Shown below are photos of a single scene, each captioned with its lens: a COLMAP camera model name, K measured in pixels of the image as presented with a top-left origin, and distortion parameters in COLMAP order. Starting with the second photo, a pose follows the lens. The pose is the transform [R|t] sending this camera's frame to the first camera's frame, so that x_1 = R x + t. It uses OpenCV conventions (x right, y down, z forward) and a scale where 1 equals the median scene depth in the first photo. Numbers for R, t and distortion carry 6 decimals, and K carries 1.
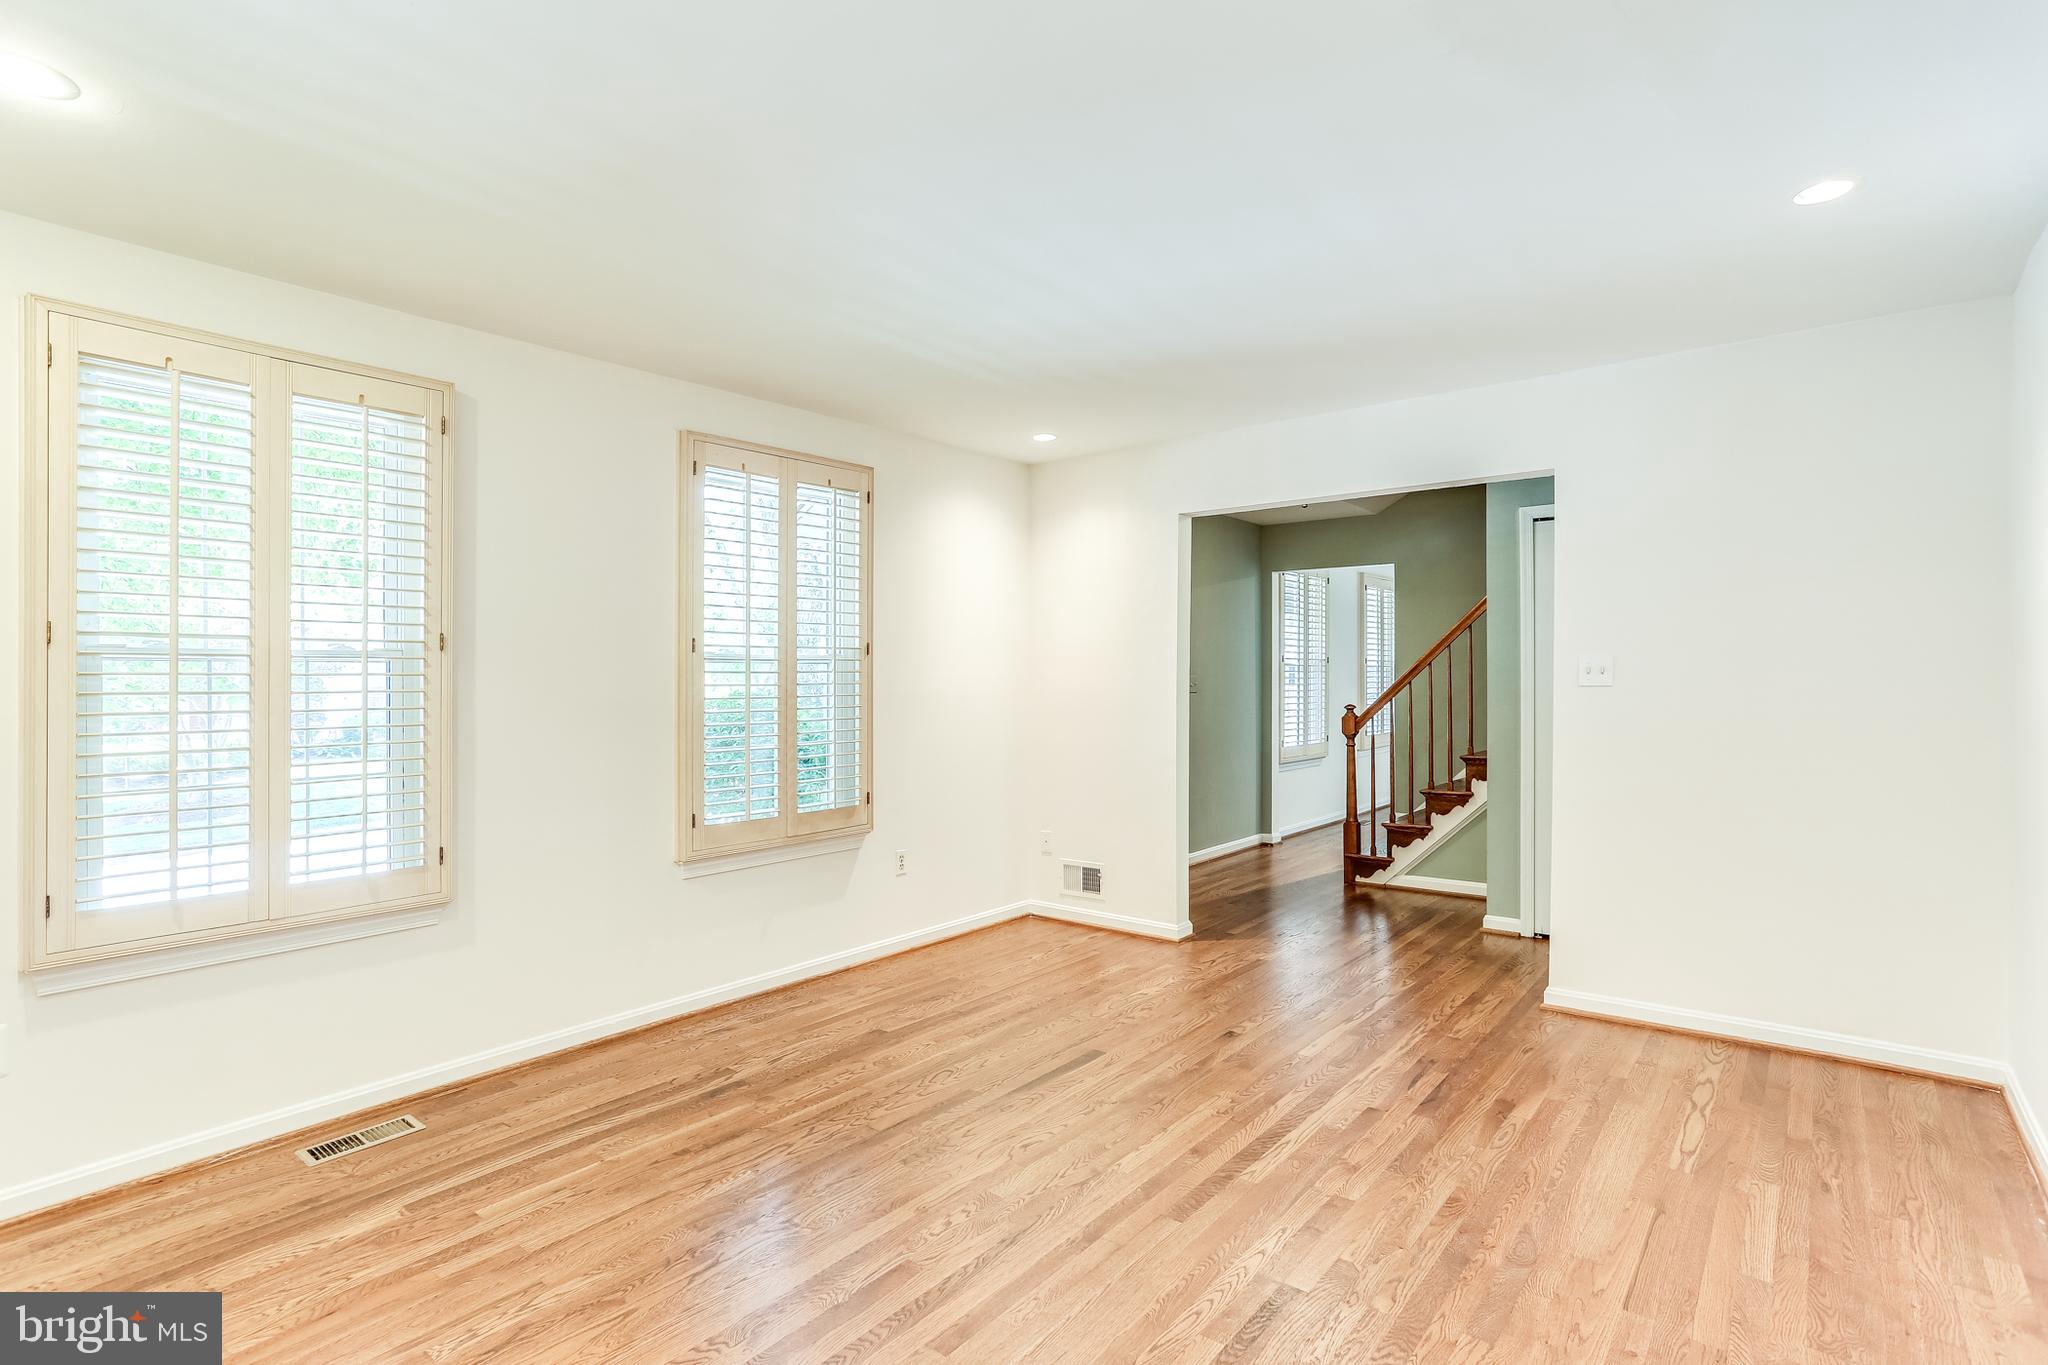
lens RADIAL K [[1007.2, 0, 1000.2], [0, 1007.2, 675.8], [0, 0, 1]] dist [-0.053663, 0.031665]
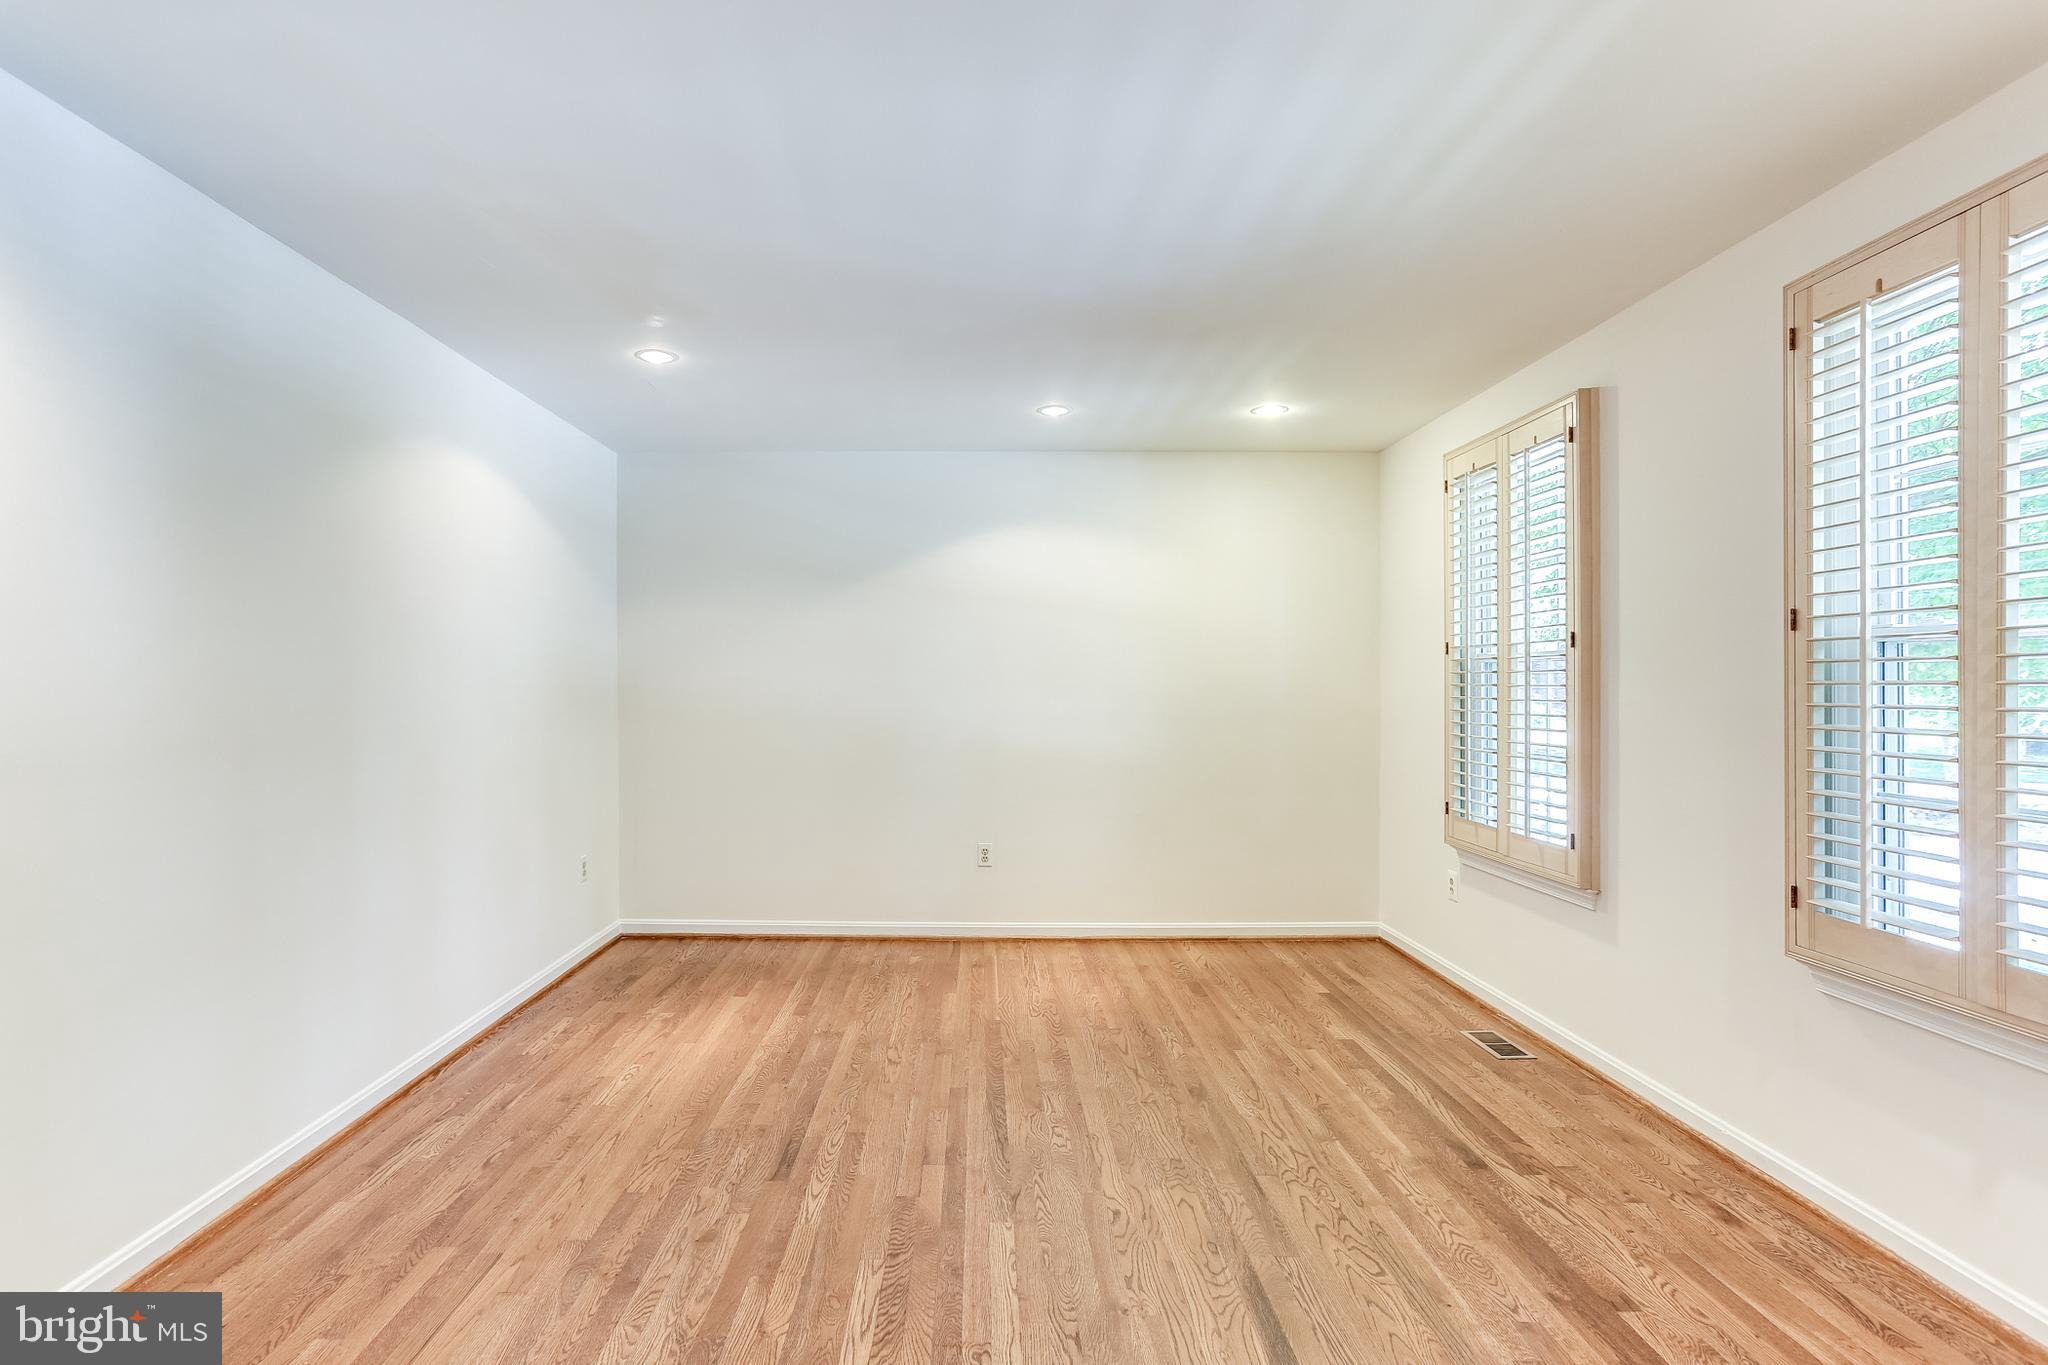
lens RADIAL K [[1007.2, 0, 1000.2], [0, 1007.2, 675.8], [0, 0, 1]] dist [-0.053663, 0.031665]
pose [[-0.751235, 0.008294, -0.659982, 0.597274], [0.013723, 0.999901, -0.003055, -0.001072], [0.659892, -0.011352, -0.751275, 1.407737]]
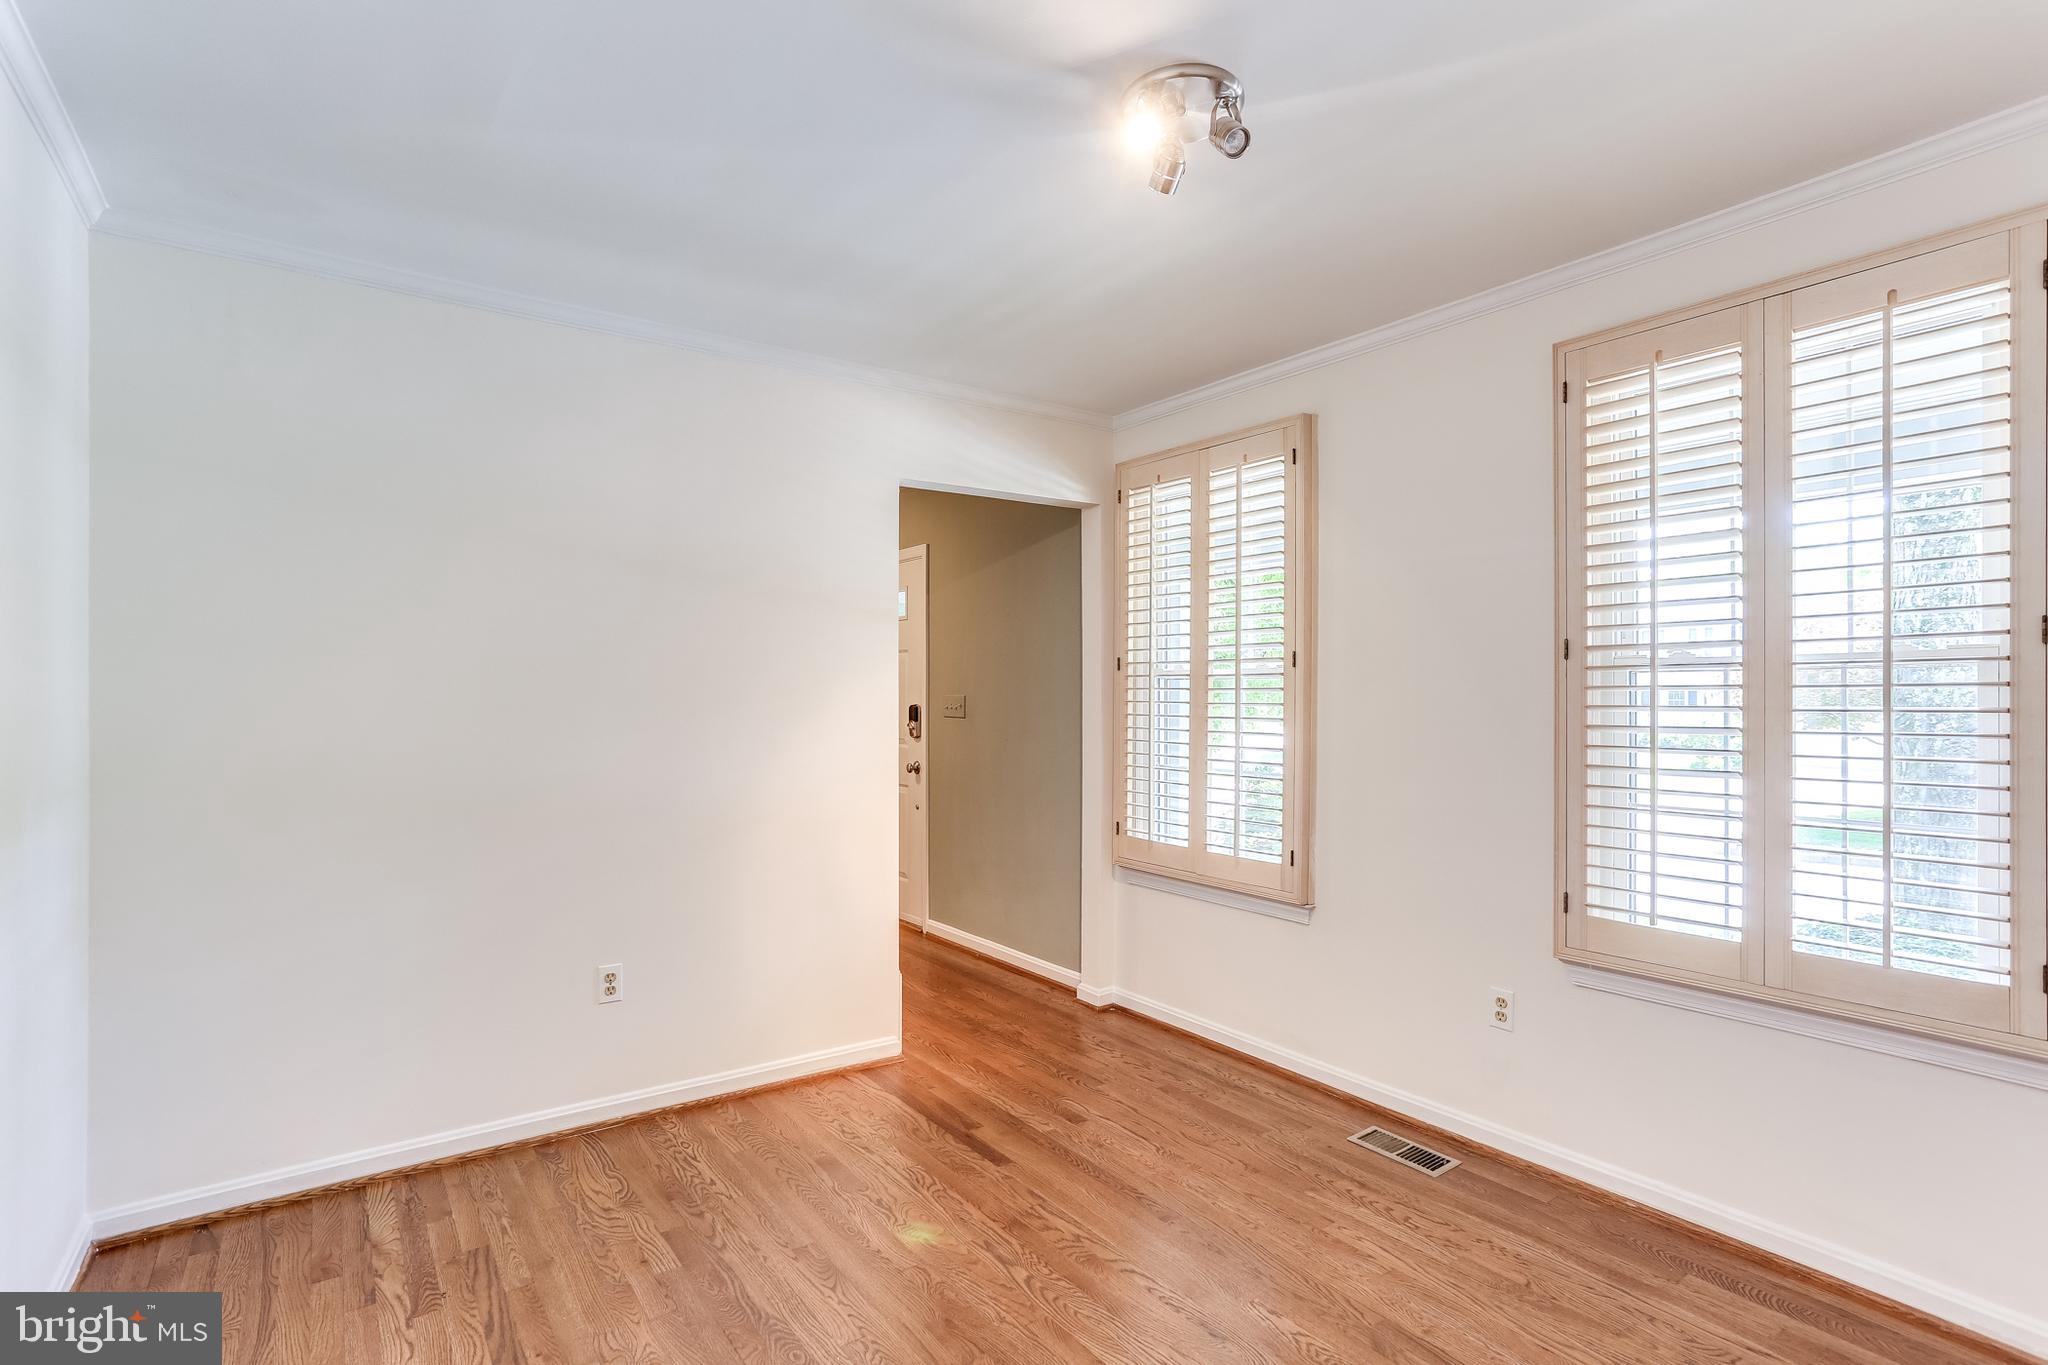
lens RADIAL K [[923.6, 0, 1143.1], [0, 923.6, 676.8], [0, 0, 1]] dist [0.001645, 0.023039]
pose [[-0.137220, 0.001632, -0.990539, 0.455840], [0.006598, 0.999978, 0.000734, -0.017755], [0.990519, -0.006435, -0.137228, 0.993916]]
